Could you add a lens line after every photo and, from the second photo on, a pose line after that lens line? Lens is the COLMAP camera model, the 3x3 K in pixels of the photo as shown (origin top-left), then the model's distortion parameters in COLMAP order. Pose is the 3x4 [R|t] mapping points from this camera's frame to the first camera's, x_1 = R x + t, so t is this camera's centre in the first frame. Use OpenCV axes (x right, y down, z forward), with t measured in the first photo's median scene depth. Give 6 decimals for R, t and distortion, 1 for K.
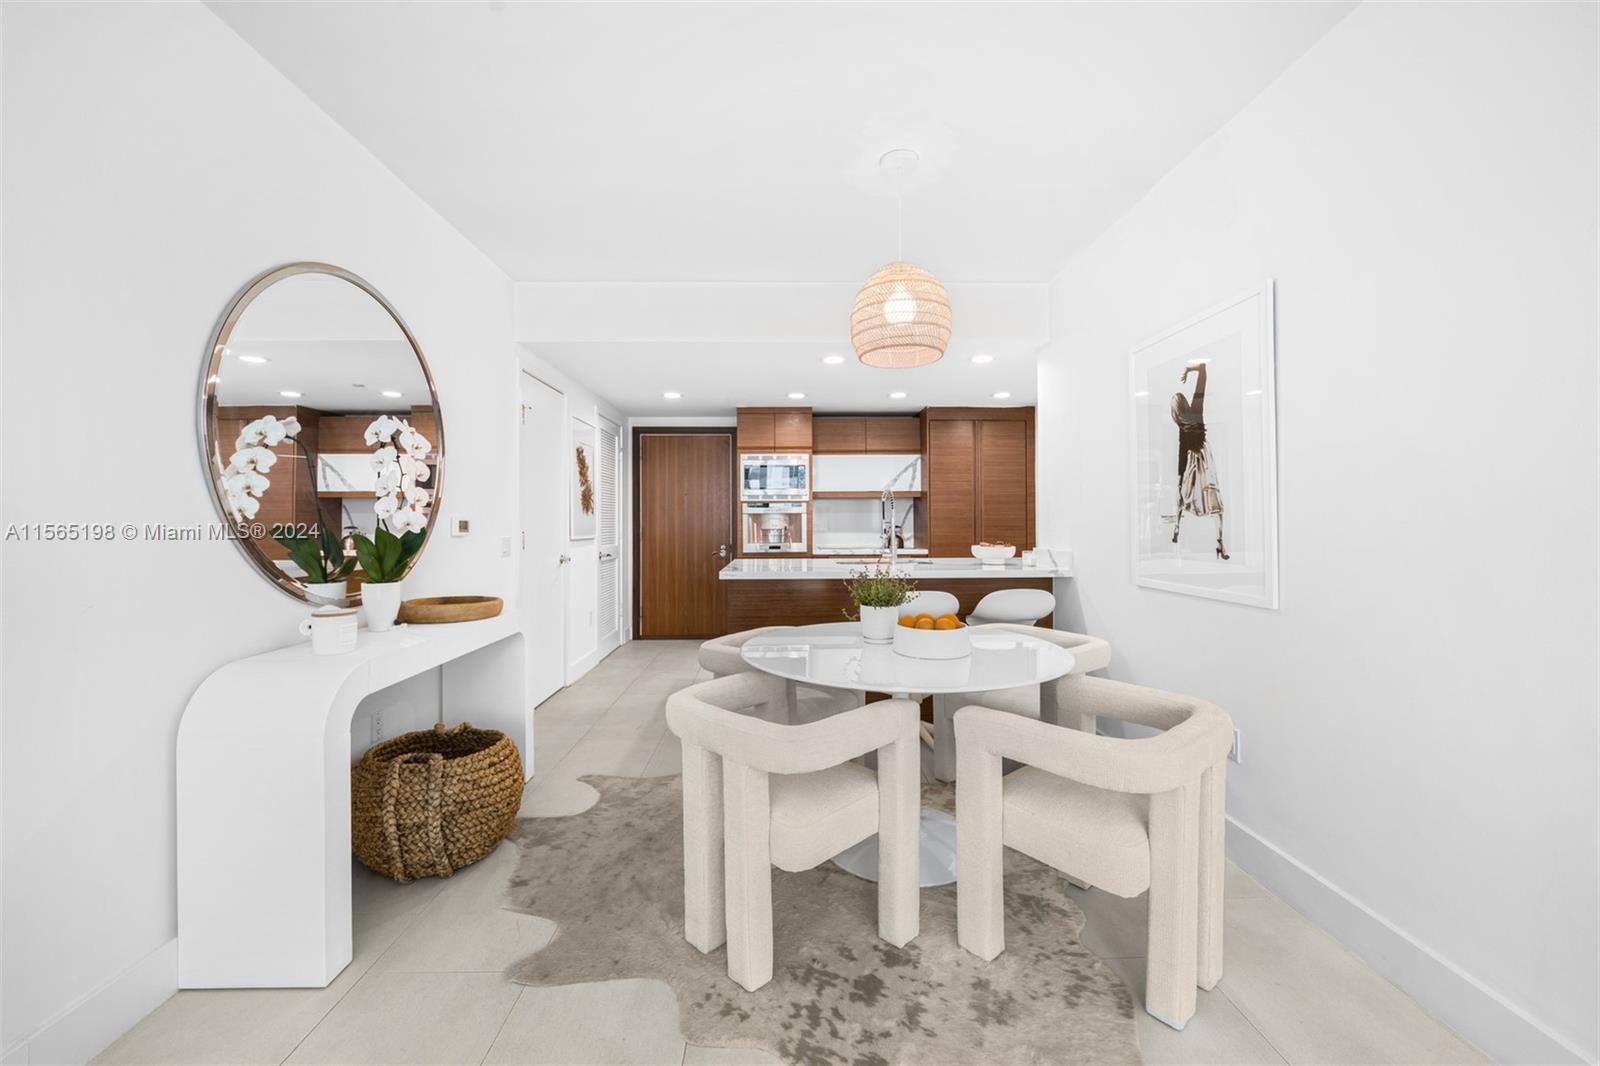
lens RADIAL K [[668.0, 0, 806.1], [0, 668.0, 520.9], [0, 0, 1]] dist [0.000076, 0.000027]
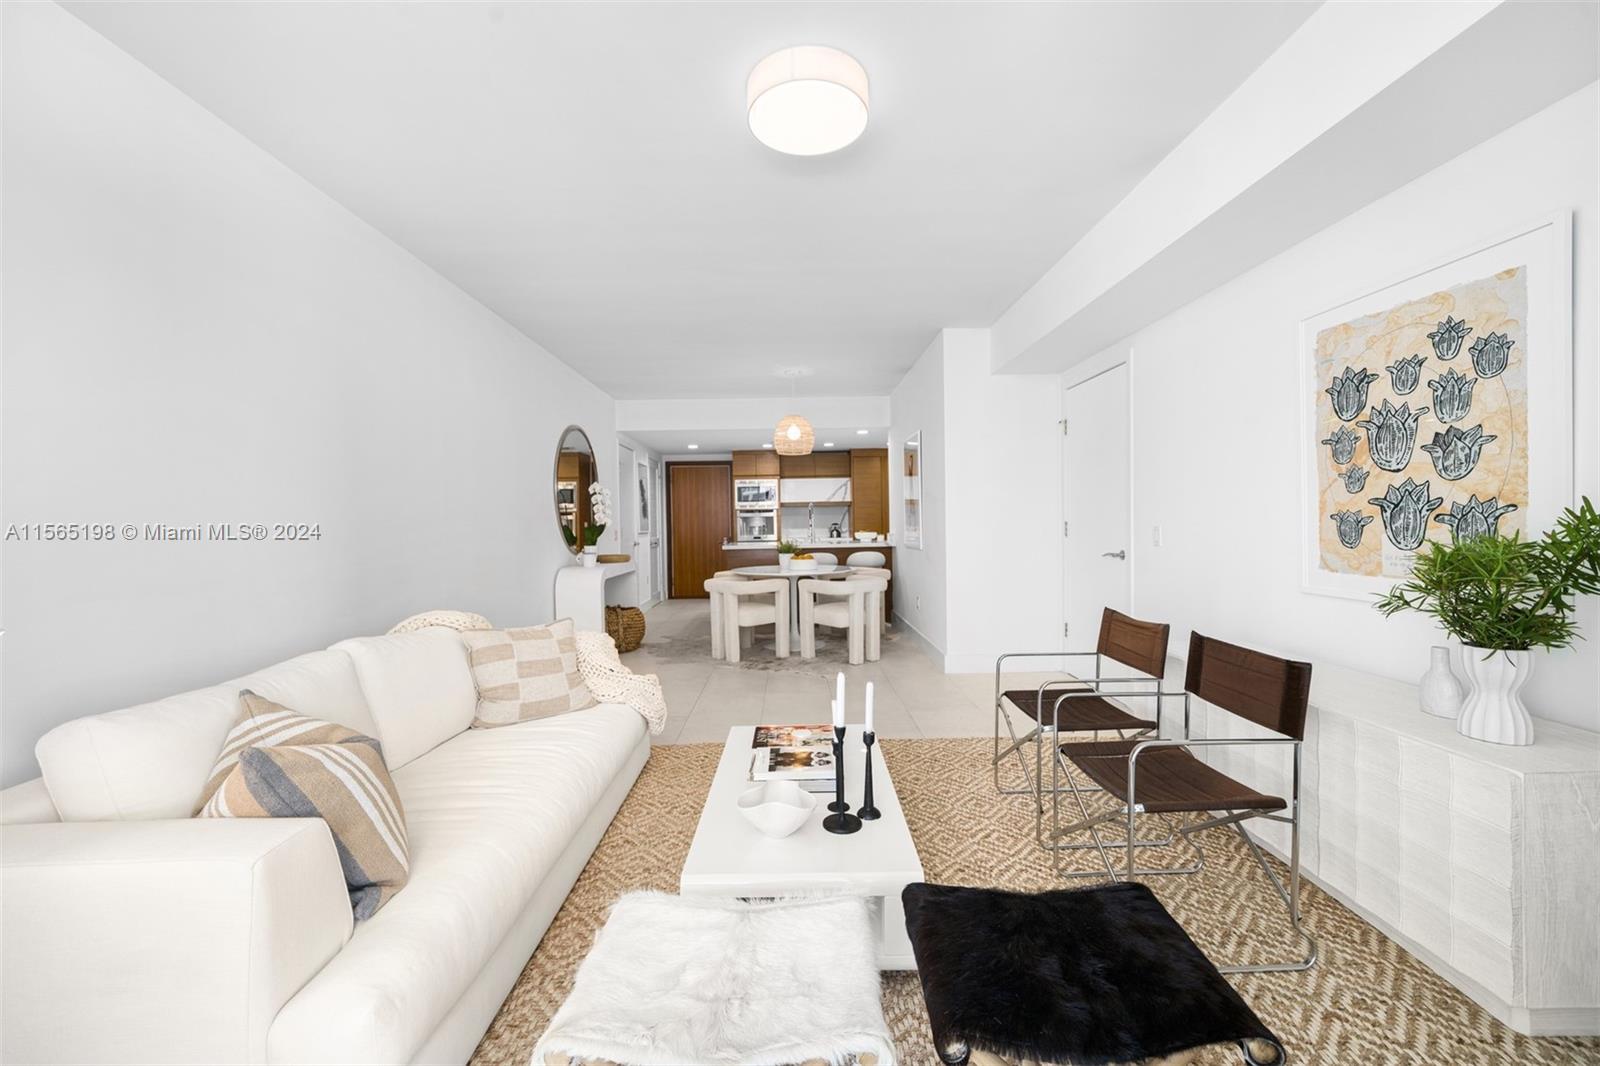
lens RADIAL K [[668.0, 0, 799.8], [0, 668.0, 538.4], [0, 0, 1]] dist [0.000076, 0.000027]
pose [[0.999779, -0.013791, -0.015890, 0.088853], [0.014139, 0.999659, 0.021951, 0.007994], [0.015582, -0.022171, 0.999633, -0.659815]]
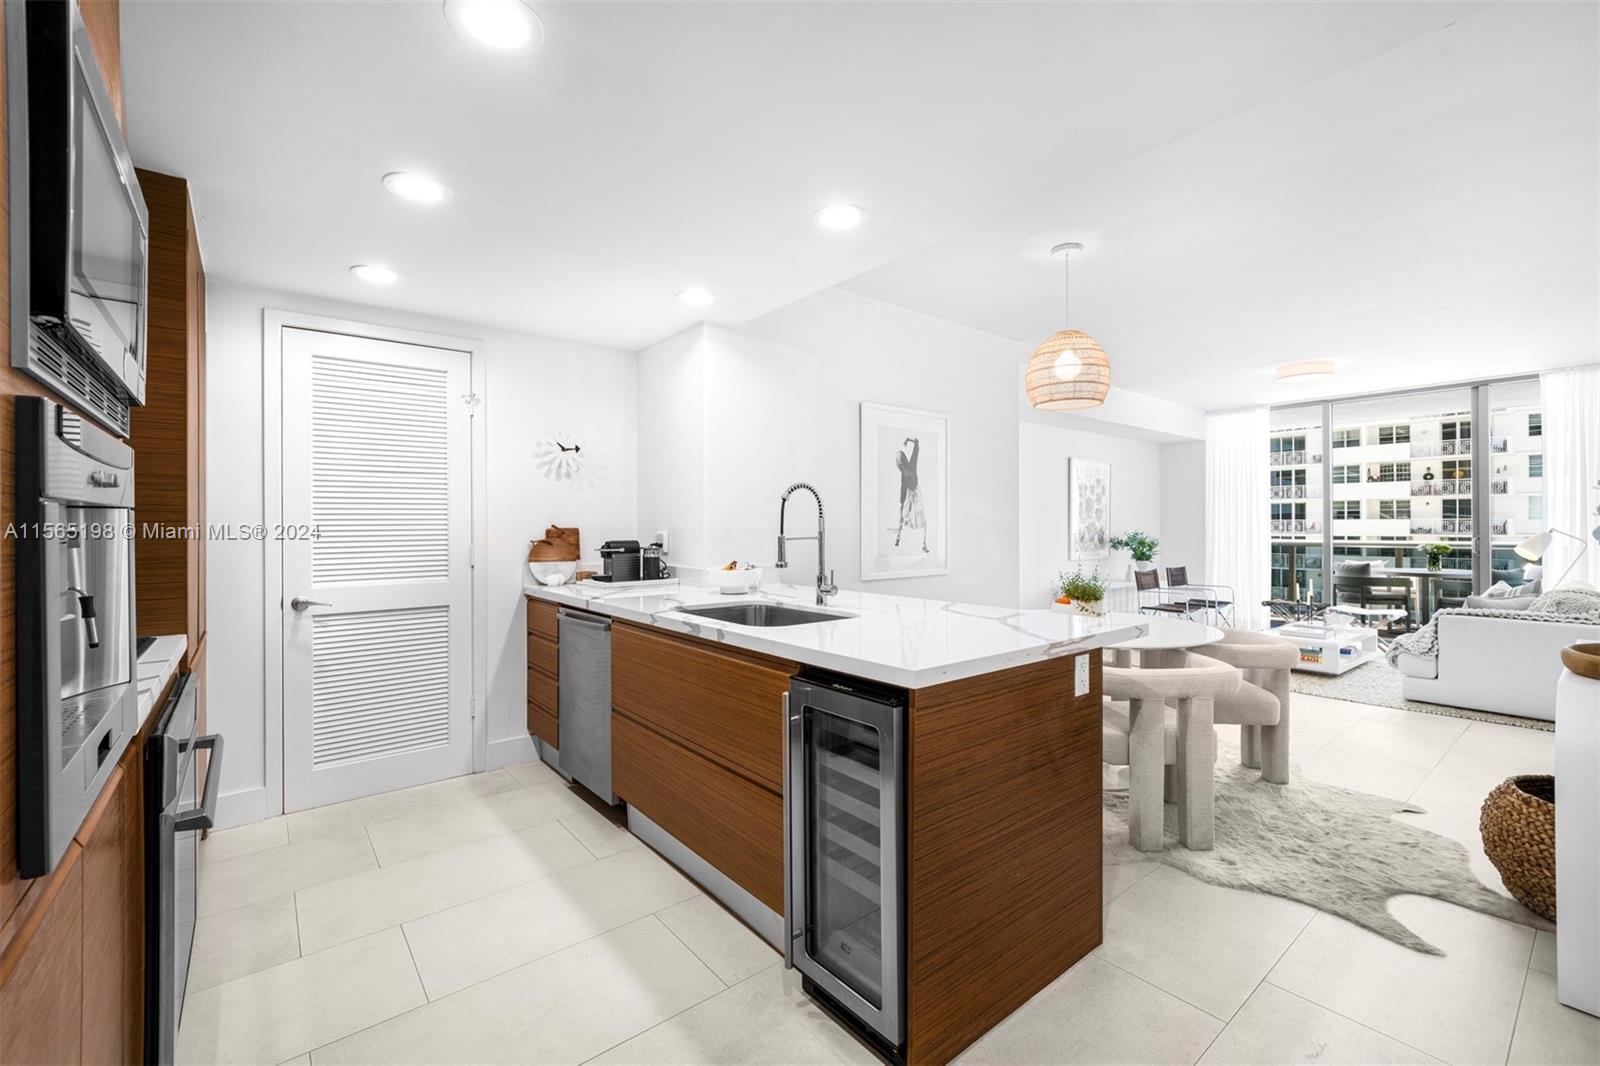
lens RADIAL K [[668.0, 0, 797.5], [0, 668.0, 526.1], [0, 0, 1]] dist [0.000076, 0.000027]
pose [[-0.616247, -0.000946, 0.787552, -0.201405], [0.003529, 0.999986, 0.003963, -0.007836], [-0.787545, 0.005221, -0.616235, 0.813265]]
